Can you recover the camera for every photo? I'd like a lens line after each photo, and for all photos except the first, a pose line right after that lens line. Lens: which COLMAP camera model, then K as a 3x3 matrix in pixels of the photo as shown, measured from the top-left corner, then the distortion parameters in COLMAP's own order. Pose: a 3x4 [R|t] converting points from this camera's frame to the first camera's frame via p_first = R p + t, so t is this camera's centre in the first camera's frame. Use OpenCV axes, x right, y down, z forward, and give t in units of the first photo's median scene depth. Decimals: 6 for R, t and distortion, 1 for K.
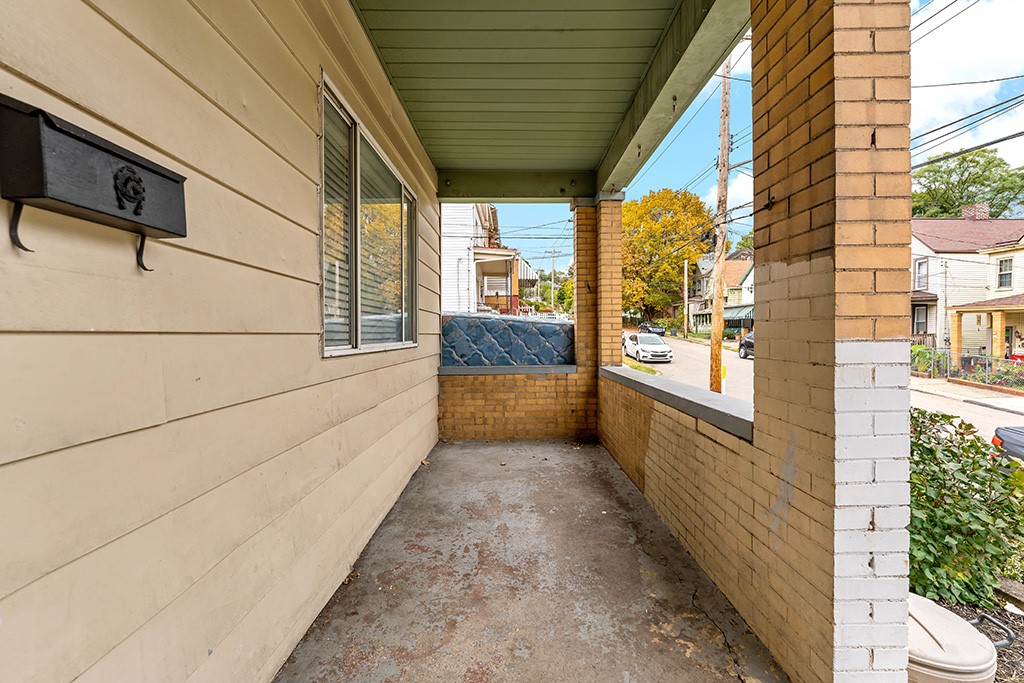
lens RADIAL K [[468.6, 0, 515.6], [0, 468.6, 336.5], [0, 0, 1]] dist [0.002399, 0.000376]
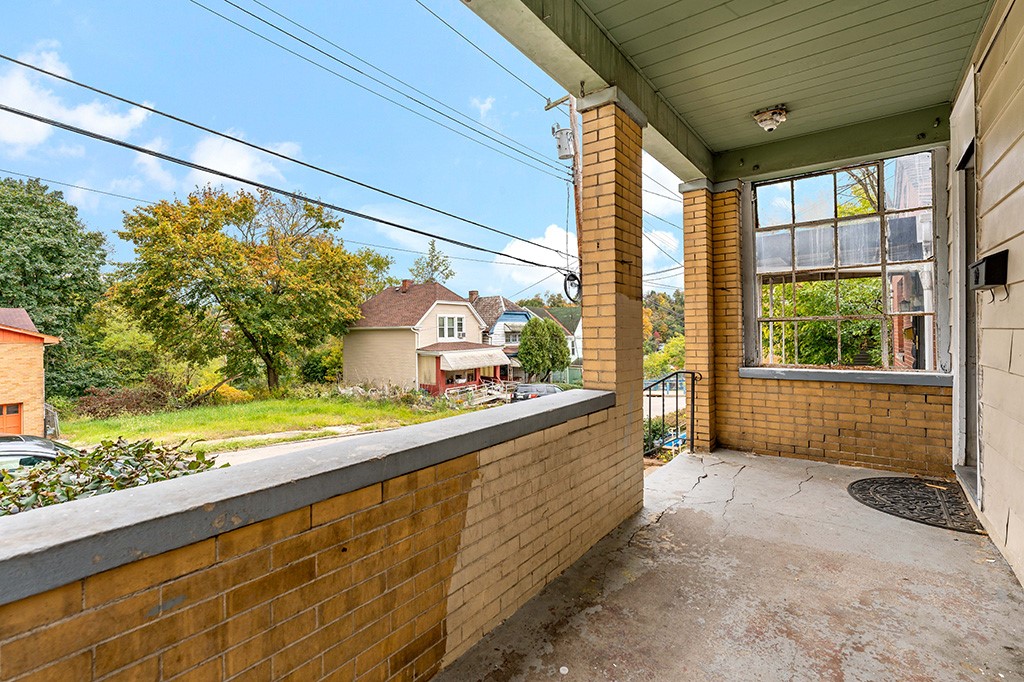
lens RADIAL K [[468.6, 0, 510.8], [0, 468.6, 335.9], [0, 0, 1]] dist [0.002399, 0.000376]
pose [[-0.801233, 0.011805, 0.598235, -0.121451], [0.019900, 0.999778, 0.006925, -0.013684], [-0.598021, 0.017454, -0.801291, 2.053803]]
